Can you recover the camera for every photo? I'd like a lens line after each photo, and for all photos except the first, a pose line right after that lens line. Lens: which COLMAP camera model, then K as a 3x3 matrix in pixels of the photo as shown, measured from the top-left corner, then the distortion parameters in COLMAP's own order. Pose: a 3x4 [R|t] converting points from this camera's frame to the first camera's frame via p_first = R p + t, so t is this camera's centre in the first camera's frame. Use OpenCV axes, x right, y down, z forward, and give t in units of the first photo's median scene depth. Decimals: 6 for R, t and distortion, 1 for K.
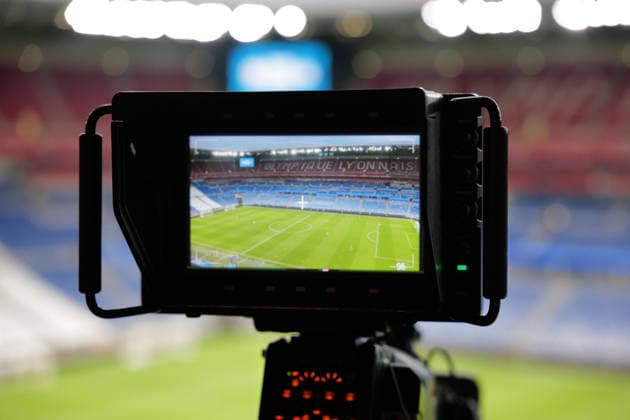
lens RADIAL K [[1309.7, 0, 316.7], [0, 1309.7, 211.4], [0, 0, 1]] dist [0.006631, 0.000000]
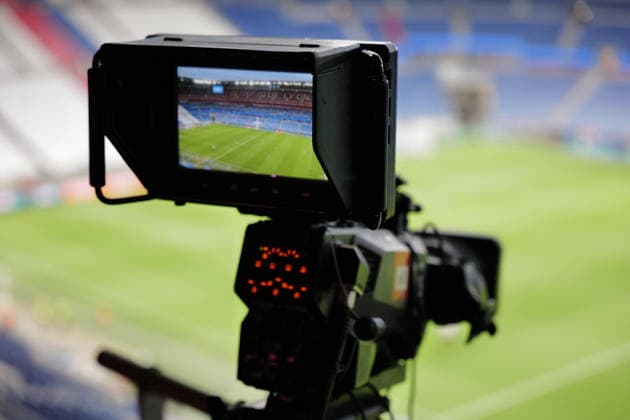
lens RADIAL K [[1309.7, 0, 314.5], [0, 1309.7, 207.8], [0, 0, 1]] dist [0.006631, 0.000000]
pose [[0.979424, 0.049356, -0.195683, 0.298396], [-0.018234, 0.987309, 0.157759, -0.127743], [0.200986, -0.150944, 0.967895, -0.247432]]
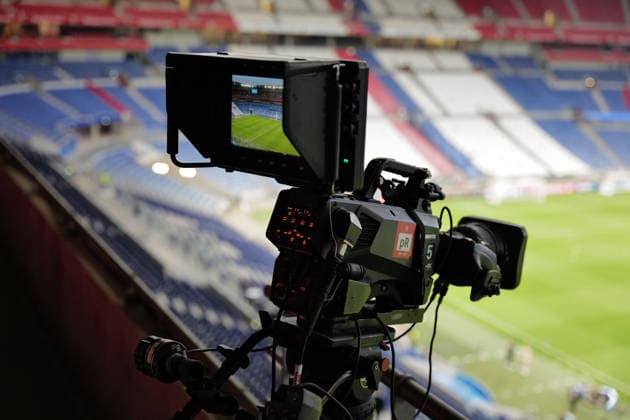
lens RADIAL K [[903.5, 0, 302.2], [0, 903.5, 198.2], [0, 0, 1]] dist [0.006031, 0.000000]
pose [[0.879159, 0.123965, -0.460121, 0.606002], [-0.059637, 0.986602, 0.151858, -0.085575], [0.472781, -0.106067, 0.874773, -0.090111]]
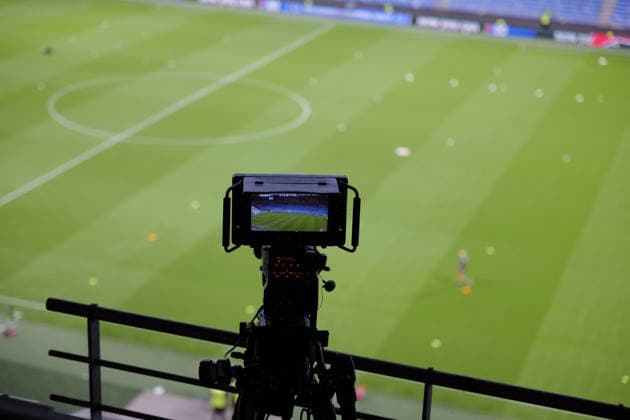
lens RADIAL K [[1285.4, 0, 315.0], [0, 1285.4, 209.7], [0, 0, 1]] dist [-0.045521, 0.000000]
pose [[0.959733, -0.060791, 0.274256, -0.775335], [-0.022289, 0.956747, 0.290066, -0.879211], [-0.280027, -0.284499, 0.916867, -1.767678]]
